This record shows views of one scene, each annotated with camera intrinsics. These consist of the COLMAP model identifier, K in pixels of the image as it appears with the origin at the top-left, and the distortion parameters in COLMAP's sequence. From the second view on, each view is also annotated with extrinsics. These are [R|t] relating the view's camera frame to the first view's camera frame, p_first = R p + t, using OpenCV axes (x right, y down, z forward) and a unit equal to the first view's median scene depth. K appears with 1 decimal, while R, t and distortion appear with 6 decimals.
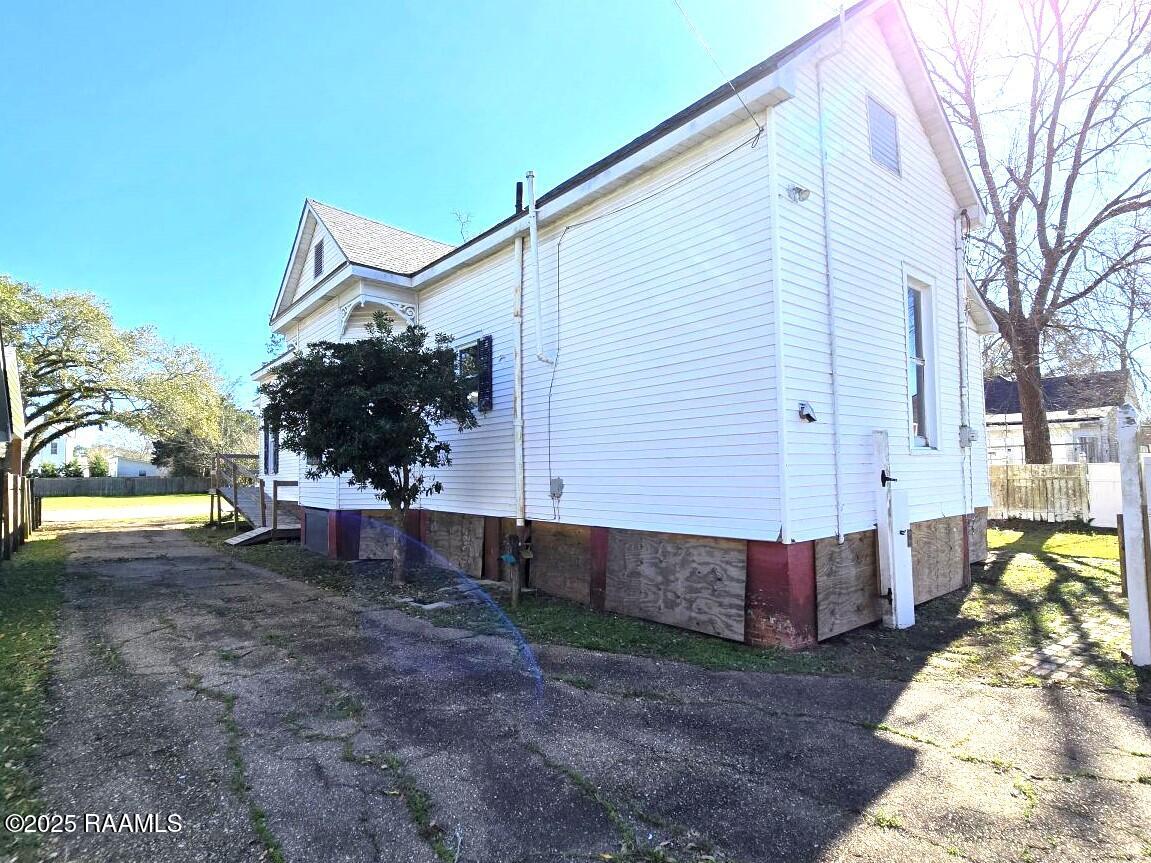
lens RADIAL K [[612.1, 0, 575.5], [0, 612.1, 431.5], [0, 0, 1]] dist [-0.000563, -0.000429]
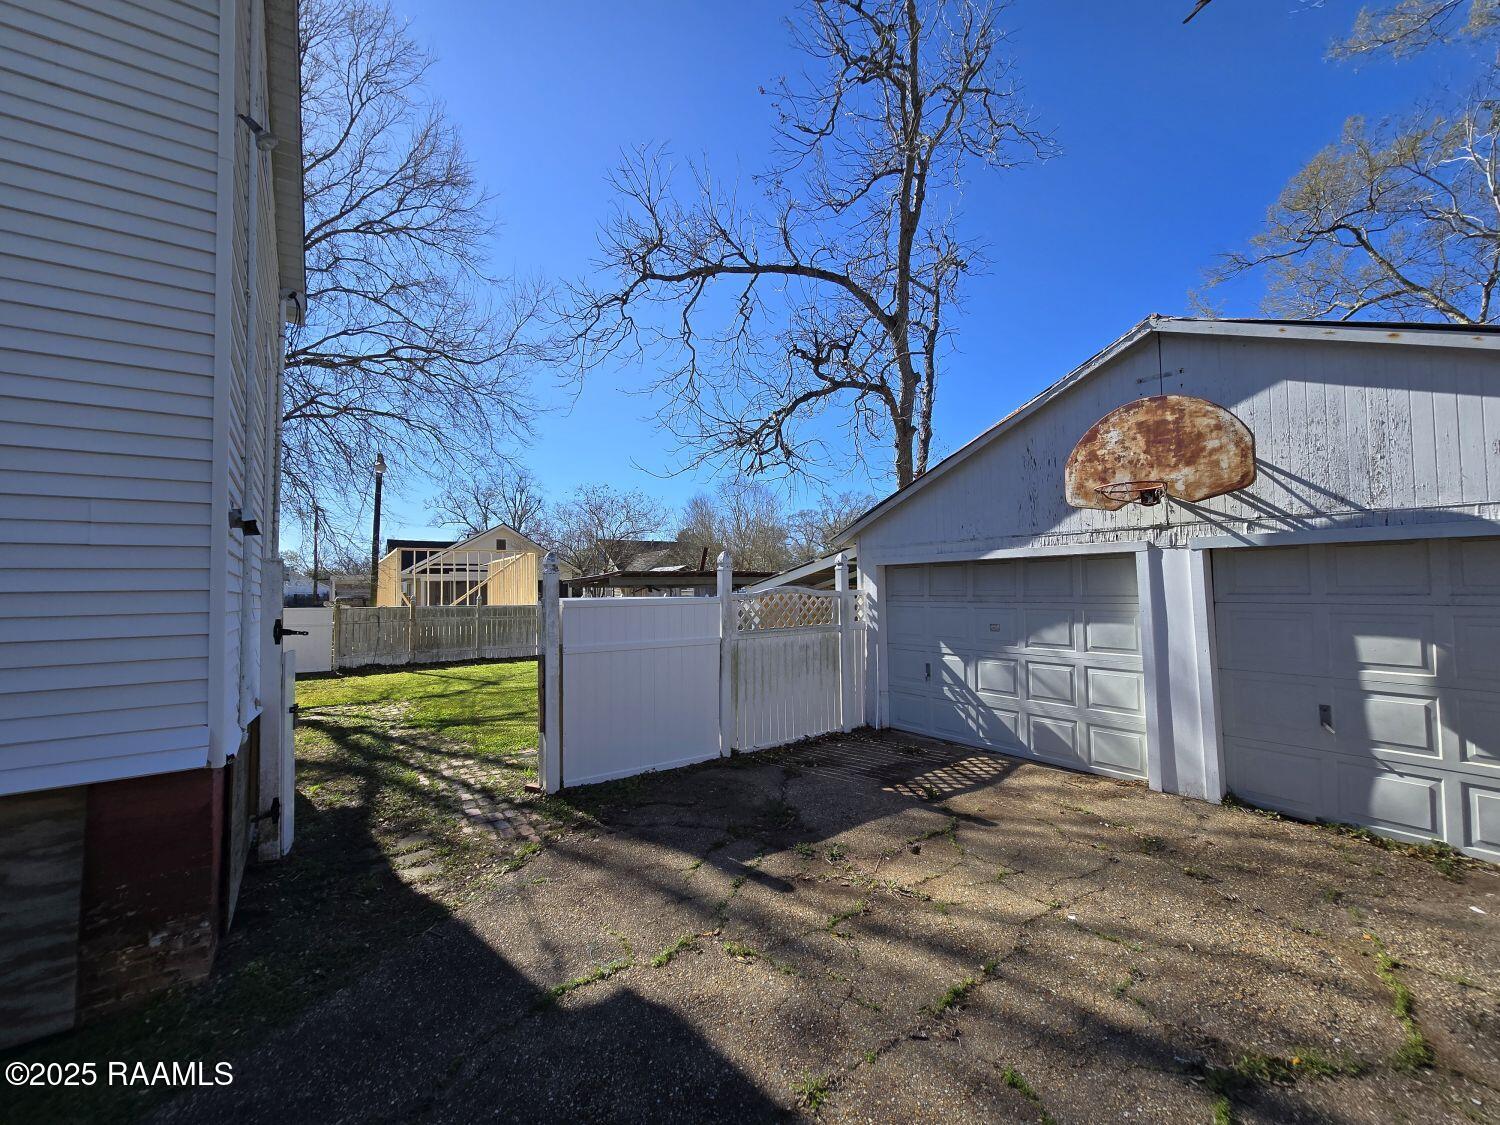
lens RADIAL K [[611.0, 0, 750.0], [0, 611.0, 562.5], [0, 0, 1]] dist [-0.002475, -0.001008]
pose [[0.081402, 0.068048, 0.994356, -0.129297], [-0.042404, 0.997000, -0.064758, 0.026349], [-0.995779, -0.036893, 0.084043, 0.502328]]
